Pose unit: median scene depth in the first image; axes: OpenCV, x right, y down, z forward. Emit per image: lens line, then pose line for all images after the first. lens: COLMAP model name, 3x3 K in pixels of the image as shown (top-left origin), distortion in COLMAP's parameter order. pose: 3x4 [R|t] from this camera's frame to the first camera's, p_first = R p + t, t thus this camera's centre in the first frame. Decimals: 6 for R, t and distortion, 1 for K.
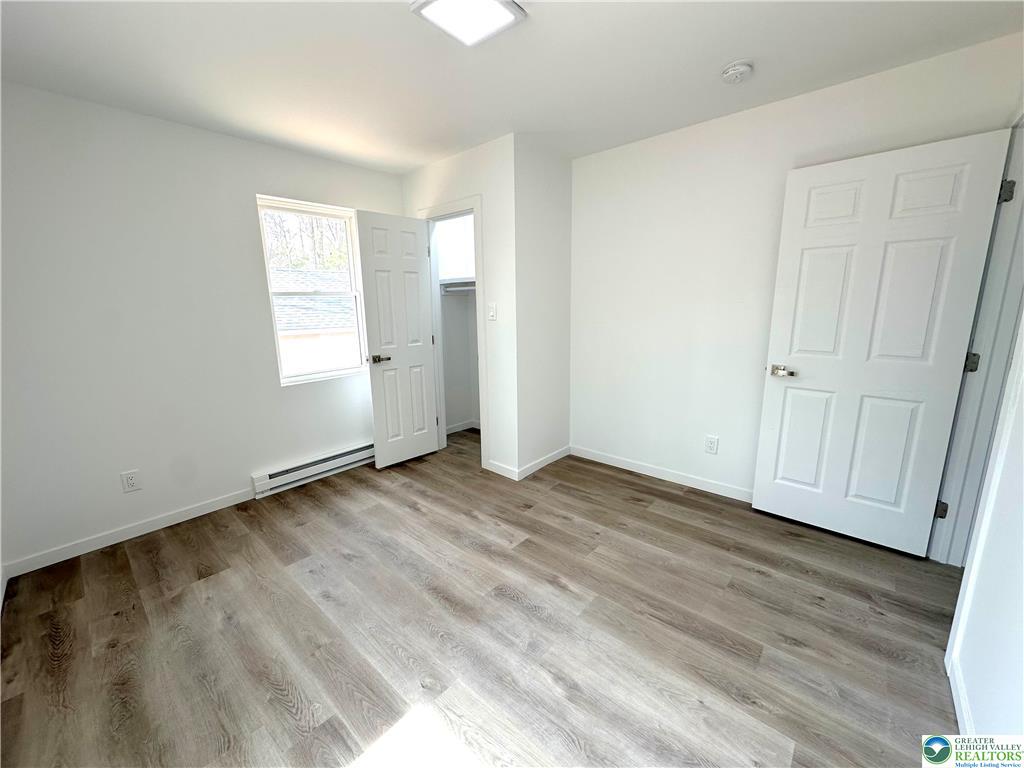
lens RADIAL K [[408.5, 0, 512.9], [0, 408.5, 383.7], [0, 0, 1]] dist [-0.005578, 0.001151]
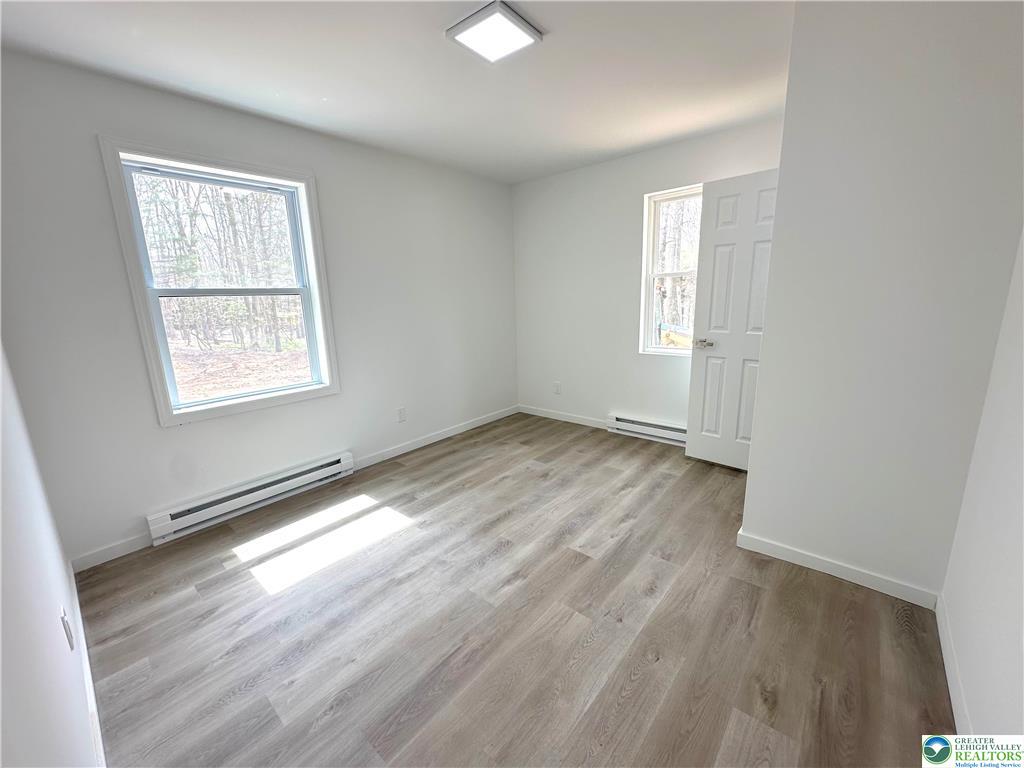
lens RADIAL K [[408.5, 0, 512.9], [0, 408.5, 383.7], [0, 0, 1]] dist [-0.005578, 0.001151]
pose [[0.008729, 0.228999, -0.973387, 0.859504], [-0.164545, 0.960484, 0.224488, -0.158279], [0.986331, 0.158206, 0.046065, 0.791950]]
